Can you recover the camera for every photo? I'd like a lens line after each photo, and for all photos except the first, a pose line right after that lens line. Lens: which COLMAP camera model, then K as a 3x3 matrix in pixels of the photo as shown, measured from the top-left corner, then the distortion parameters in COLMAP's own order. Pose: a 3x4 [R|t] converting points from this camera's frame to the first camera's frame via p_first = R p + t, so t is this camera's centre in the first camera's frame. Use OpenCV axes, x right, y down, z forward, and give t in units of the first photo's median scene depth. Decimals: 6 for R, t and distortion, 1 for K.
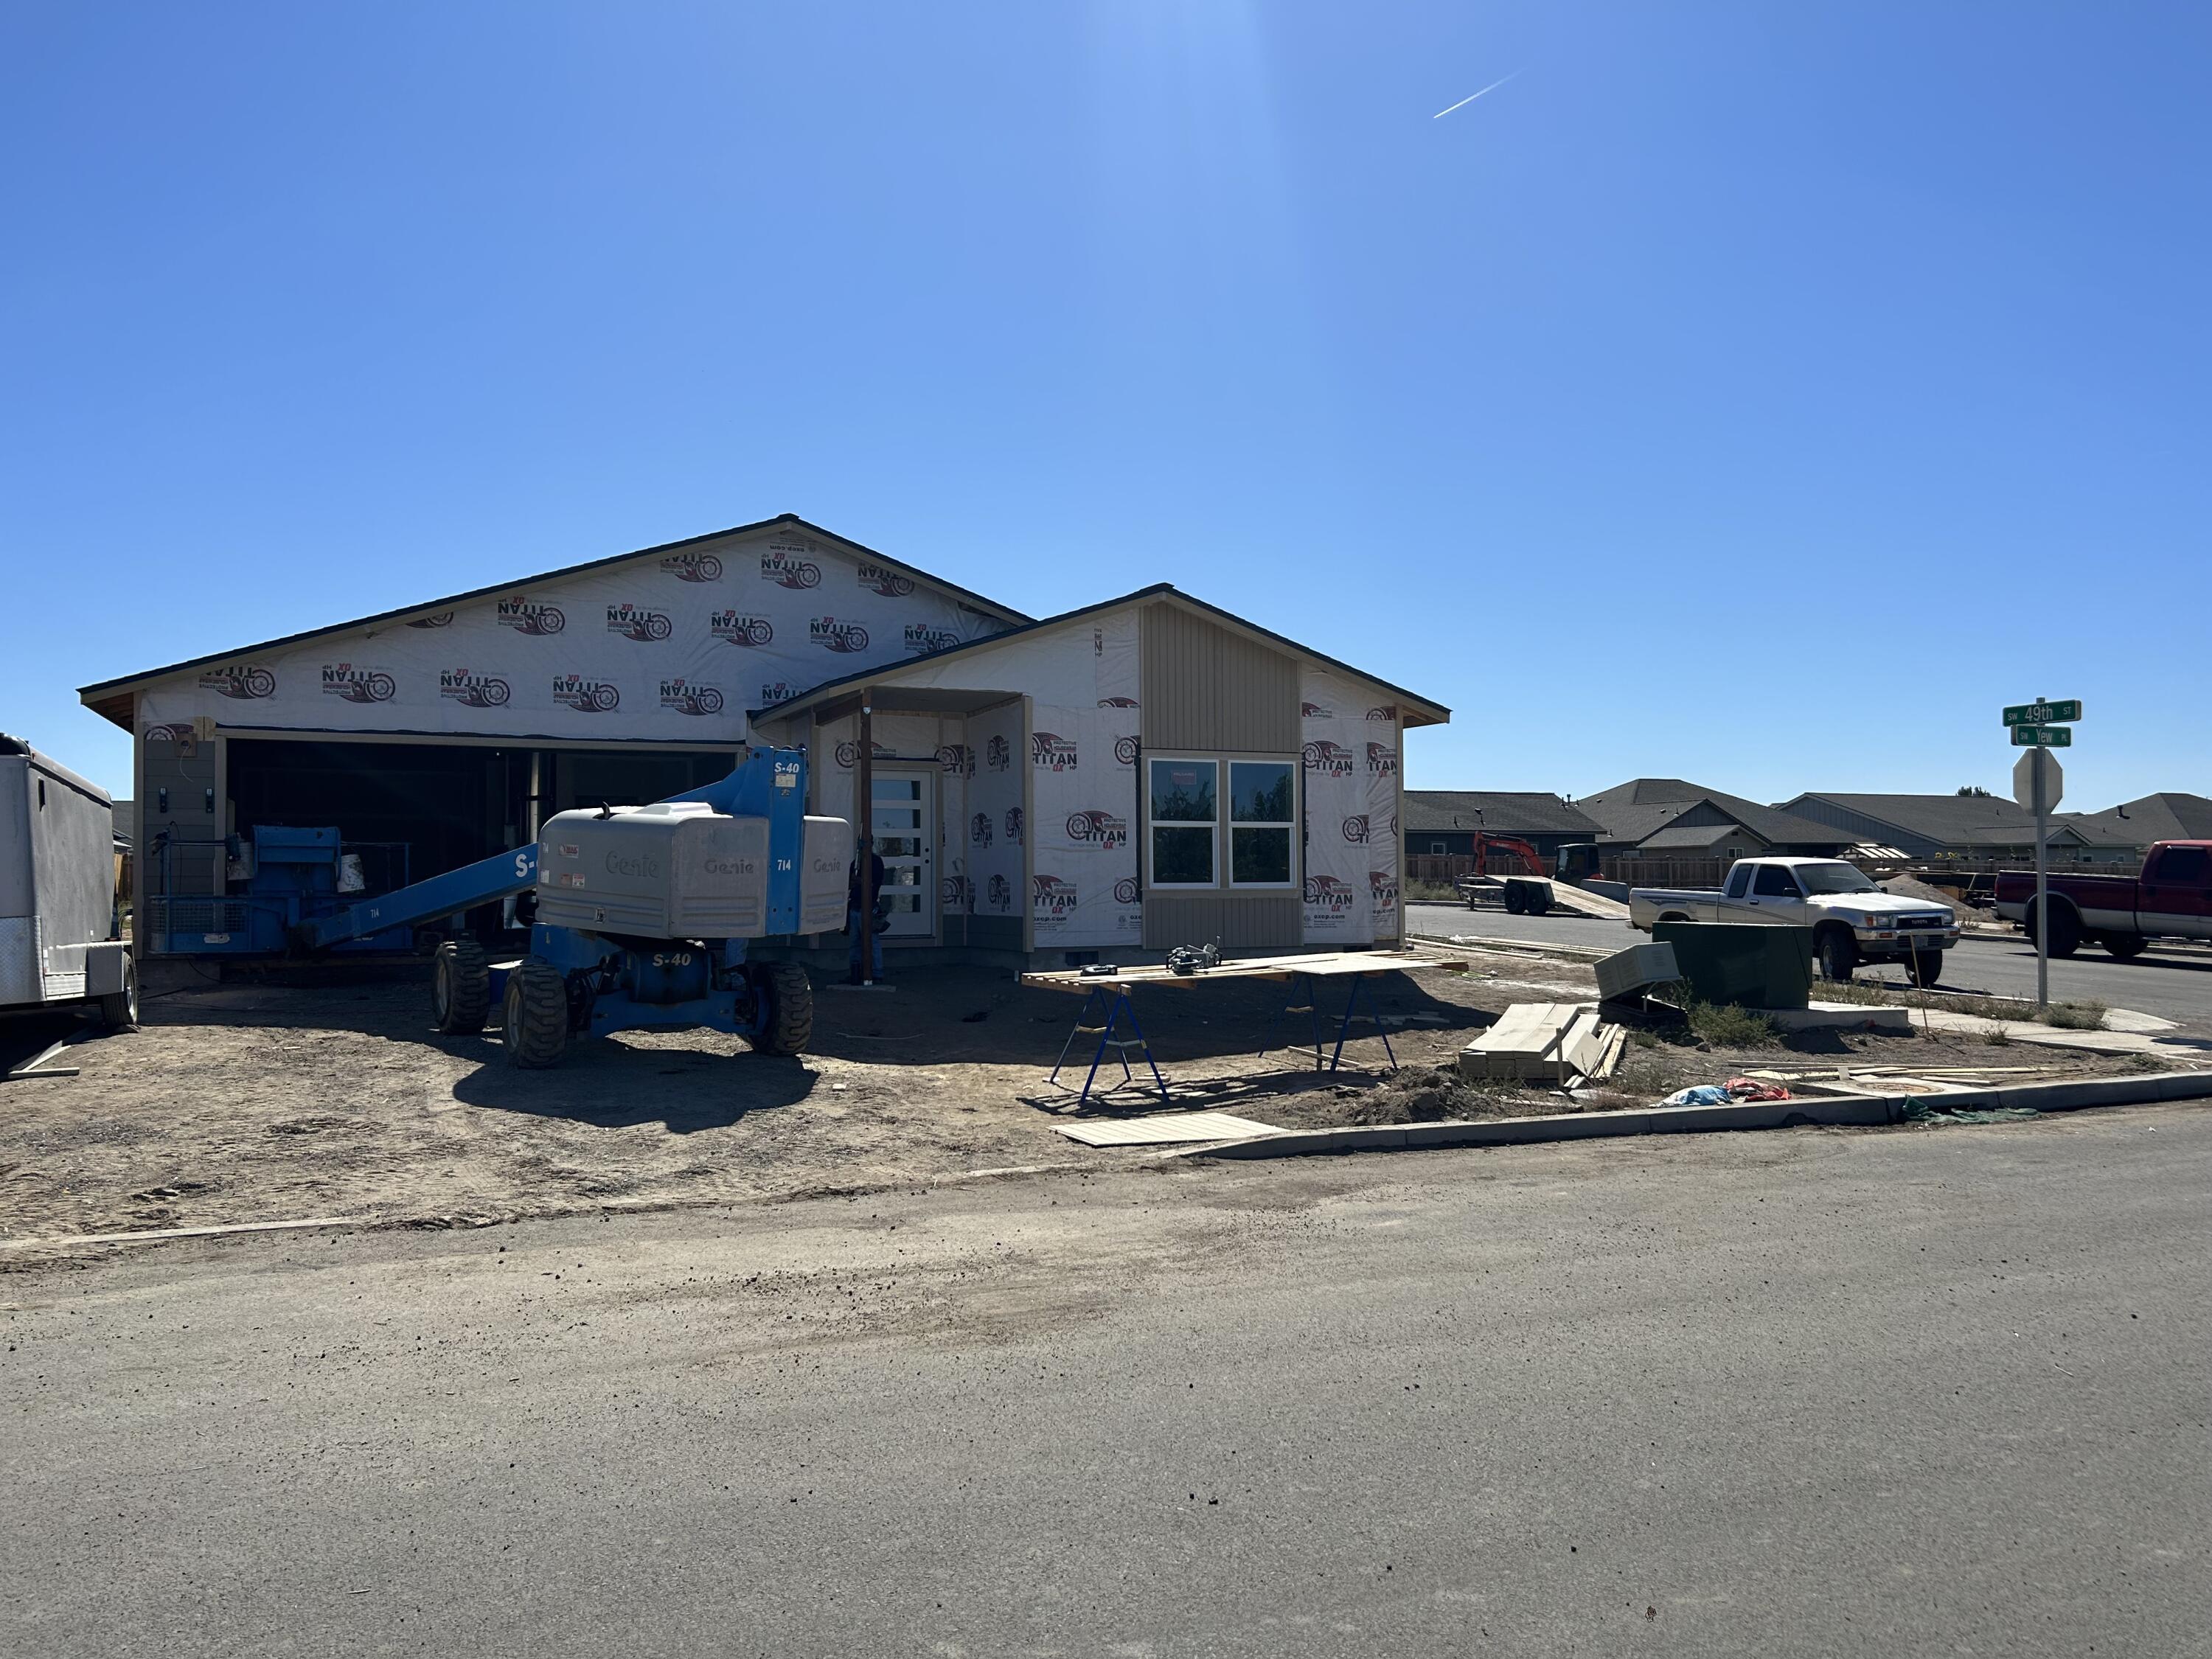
lens RADIAL K [[1671.3, 0, 1105.5], [0, 1671.3, 846.5], [0, 0, 1]] dist [0.110794, -0.211266]
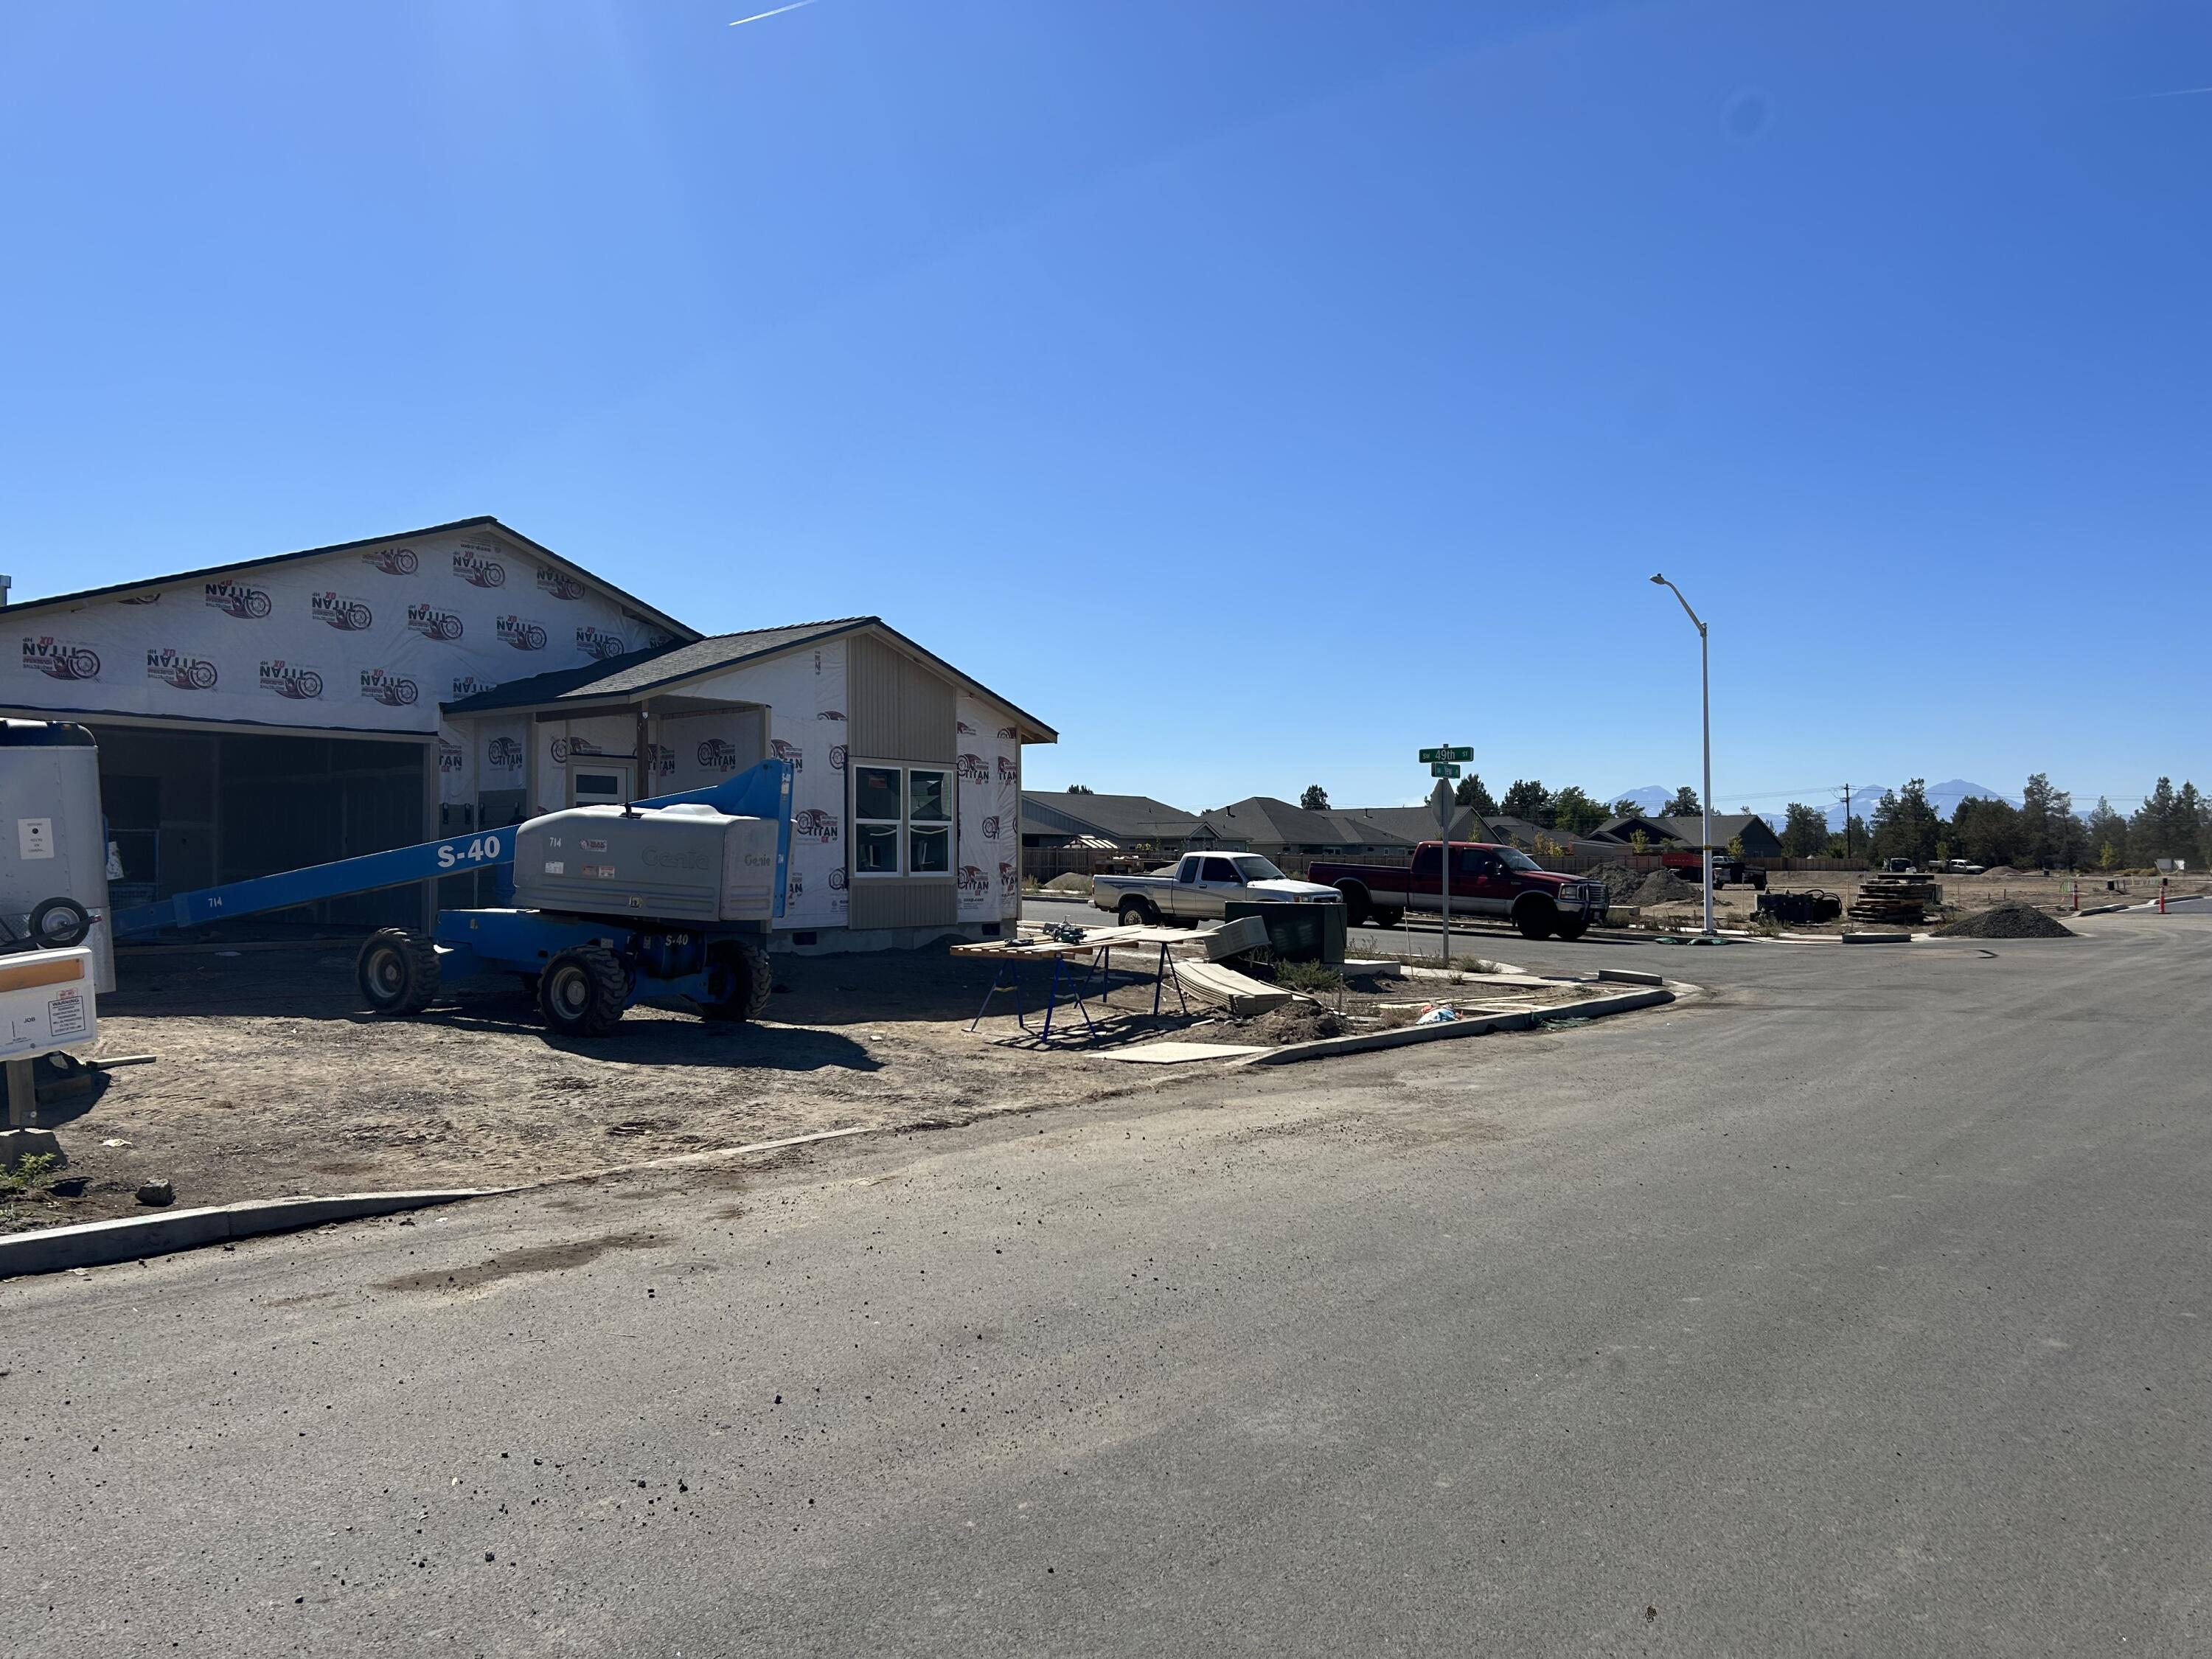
lens RADIAL K [[1664.2, 0, 1106.0], [0, 1664.2, 829.5], [0, 0, 1]] dist [0.045045, -0.047111]
pose [[0.875976, 0.013945, 0.482154, -0.364519], [-0.013622, 0.999899, -0.004171, -0.005142], [-0.482163, -0.002914, 0.876077, -0.095861]]
